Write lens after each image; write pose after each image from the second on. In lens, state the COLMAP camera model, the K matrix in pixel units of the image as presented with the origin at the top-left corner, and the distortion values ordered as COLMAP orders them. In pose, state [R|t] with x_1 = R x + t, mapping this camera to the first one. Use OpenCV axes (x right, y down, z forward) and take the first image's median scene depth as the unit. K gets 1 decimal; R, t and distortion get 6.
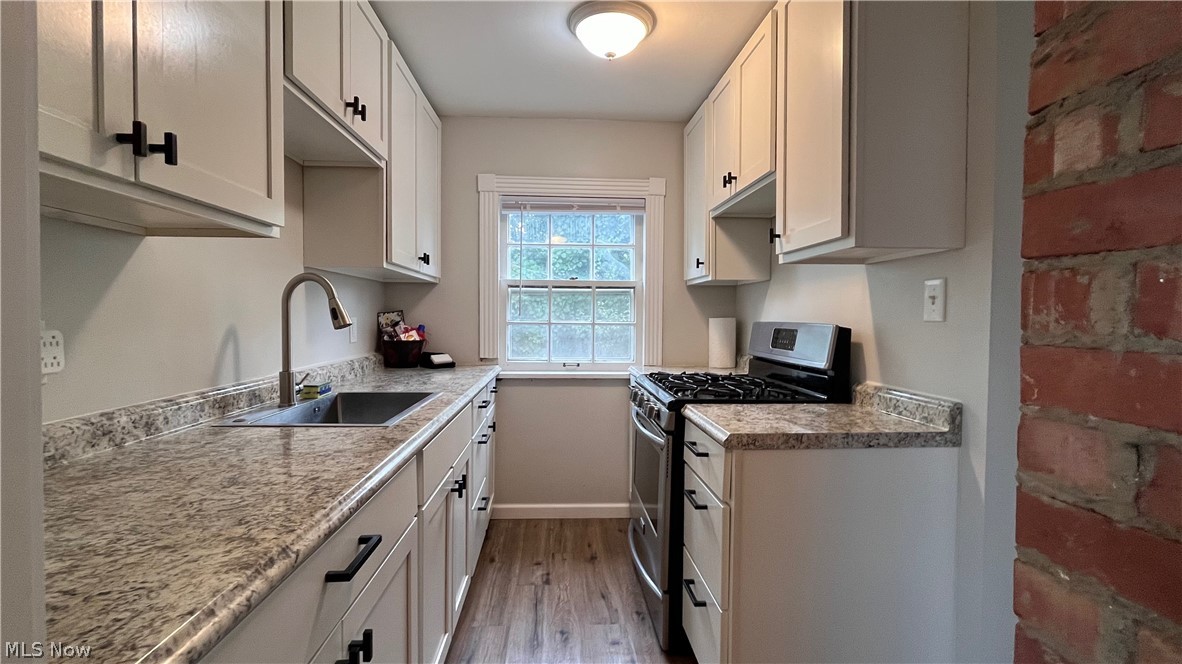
lens RADIAL K [[522.0, 0, 587.1], [0, 522.0, 328.8], [0, 0, 1]] dist [-0.000280, 0.000401]
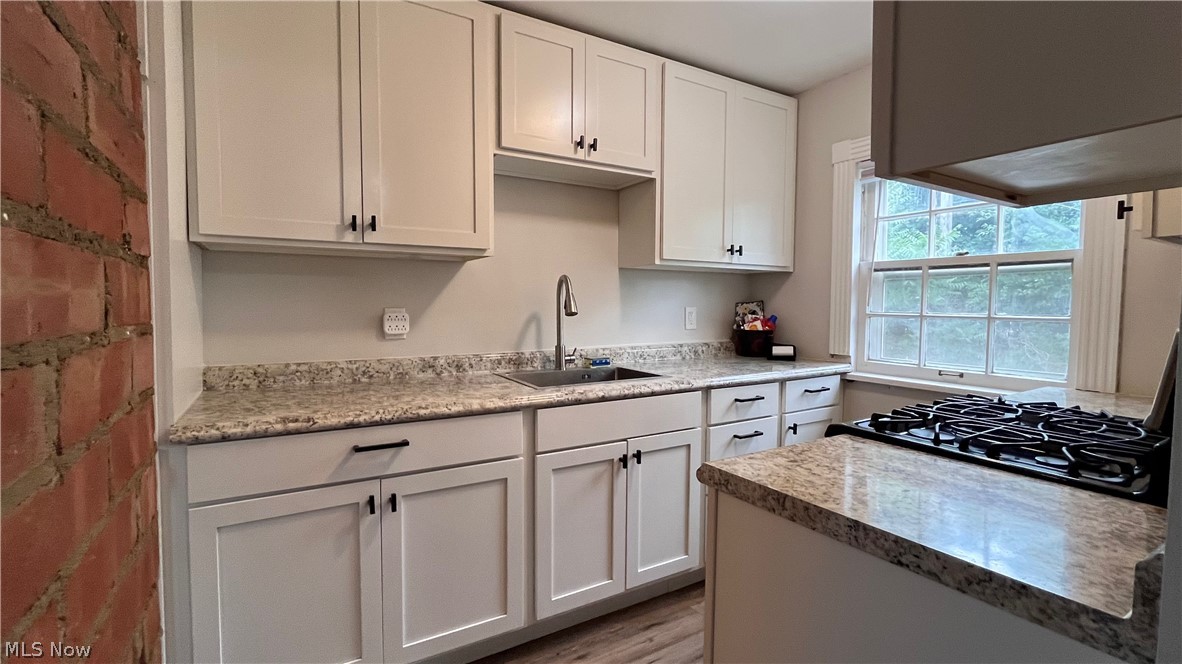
lens RADIAL K [[522.0, 0, 587.1], [0, 522.0, 328.8], [0, 0, 1]] dist [-0.000280, 0.000401]
pose [[0.461889, 0.040326, -0.886021, 0.589558], [-0.022206, 0.999179, 0.033900, -0.010823], [0.886660, 0.004017, 0.462405, 0.341549]]
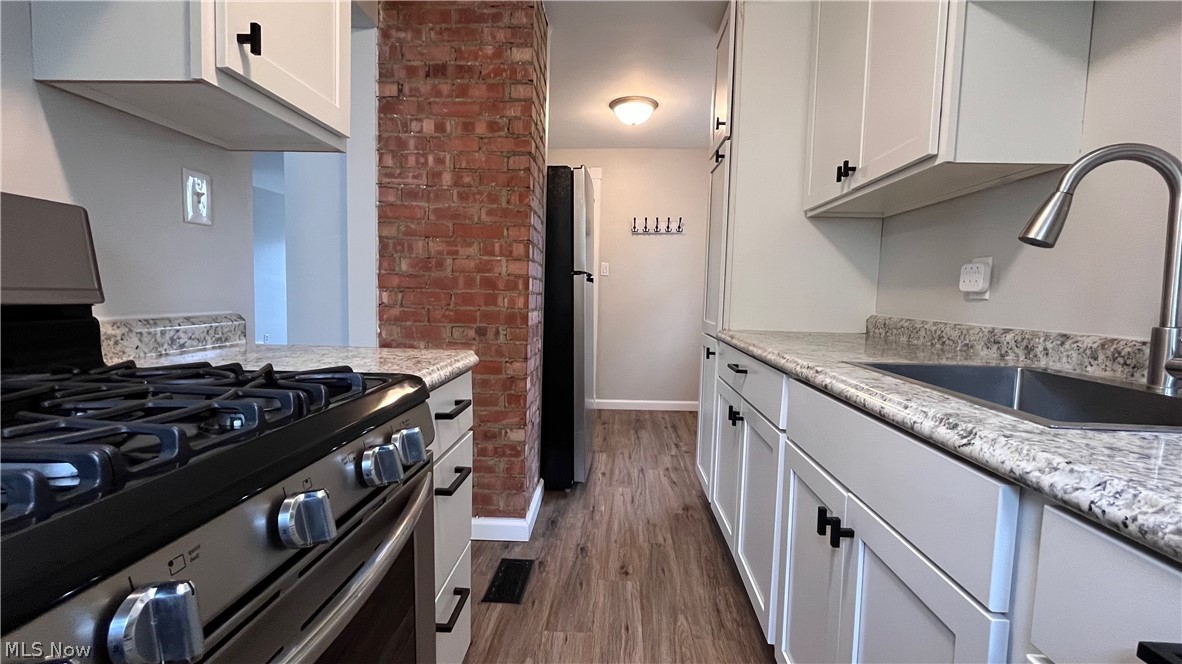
lens RADIAL K [[522.0, 0, 587.1], [0, 522.0, 328.8], [0, 0, 1]] dist [-0.000280, 0.000401]
pose [[-0.991998, -0.040745, 0.119496, -0.038563], [-0.029397, 0.995021, 0.095234, 0.040839], [-0.122782, 0.090959, -0.988257, 1.329418]]
